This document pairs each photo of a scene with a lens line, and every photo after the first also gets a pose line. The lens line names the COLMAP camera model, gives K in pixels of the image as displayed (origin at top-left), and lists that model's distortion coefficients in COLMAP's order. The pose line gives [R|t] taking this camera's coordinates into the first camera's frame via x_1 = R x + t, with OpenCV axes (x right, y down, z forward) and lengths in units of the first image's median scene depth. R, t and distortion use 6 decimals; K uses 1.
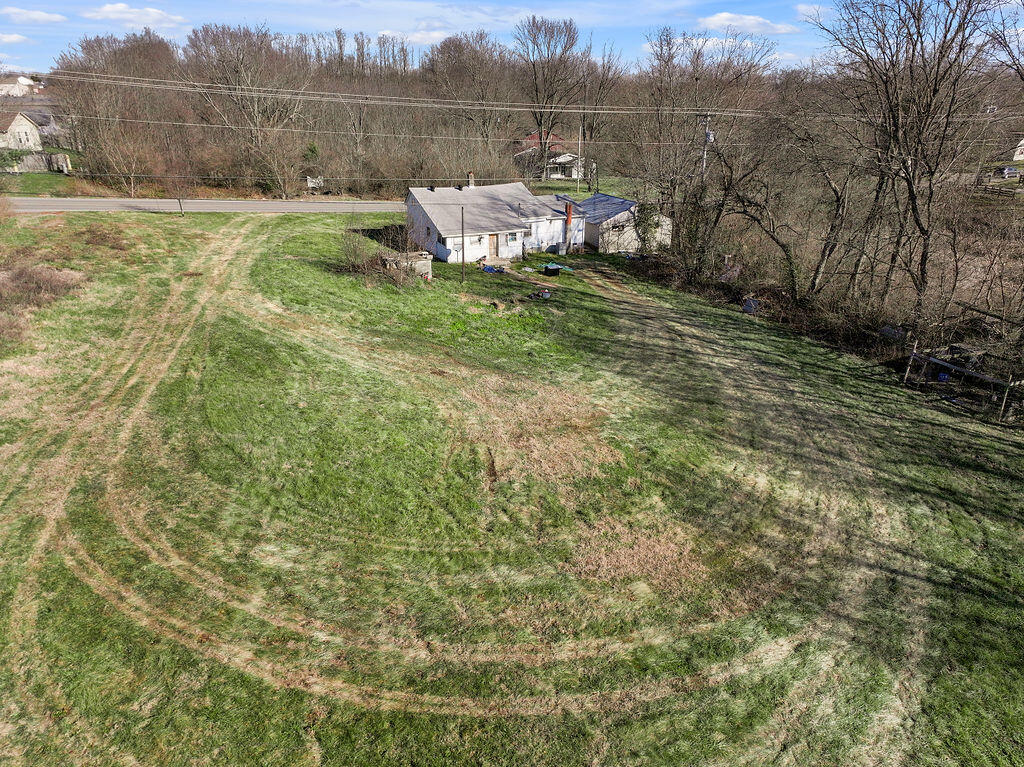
lens RADIAL K [[719.5, 0, 511.3], [0, 719.5, 384.4], [0, 0, 1]] dist [0.005475, 0.008176]
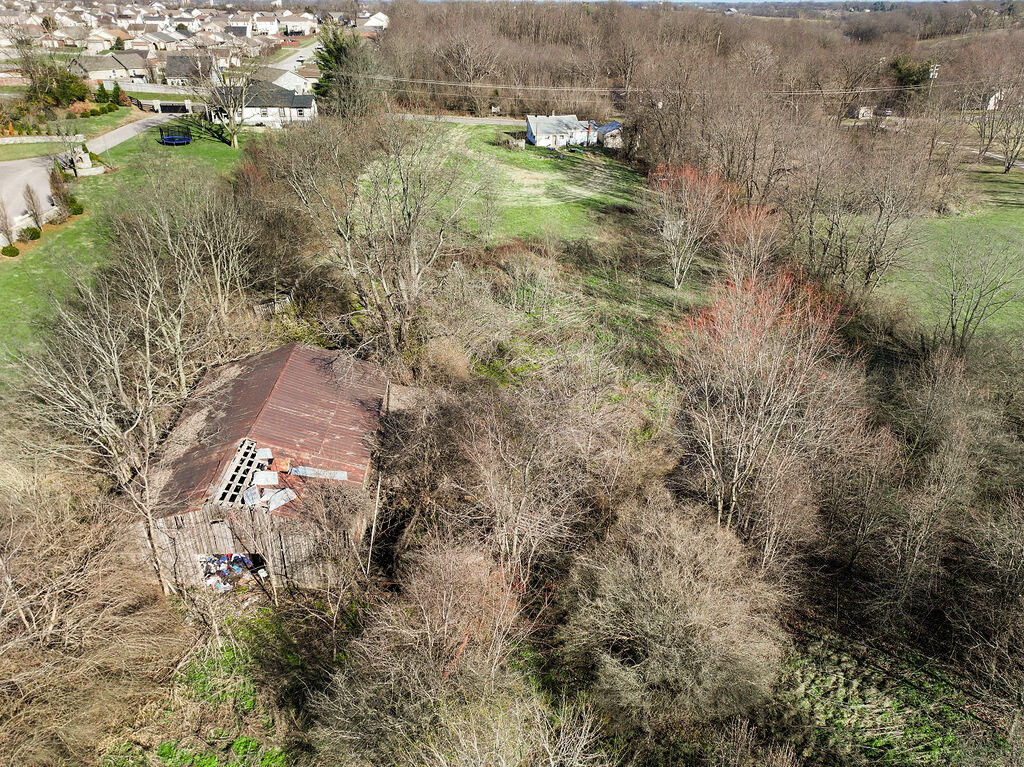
lens RADIAL K [[719.5, 0, 511.8], [0, 719.5, 382.4], [0, 0, 1]] dist [0.005475, 0.008176]
pose [[0.964507, 0.129699, -0.230012, 0.493117], [-0.106689, 0.988206, 0.109849, 0.366833], [0.241546, -0.081410, 0.966968, -1.477978]]
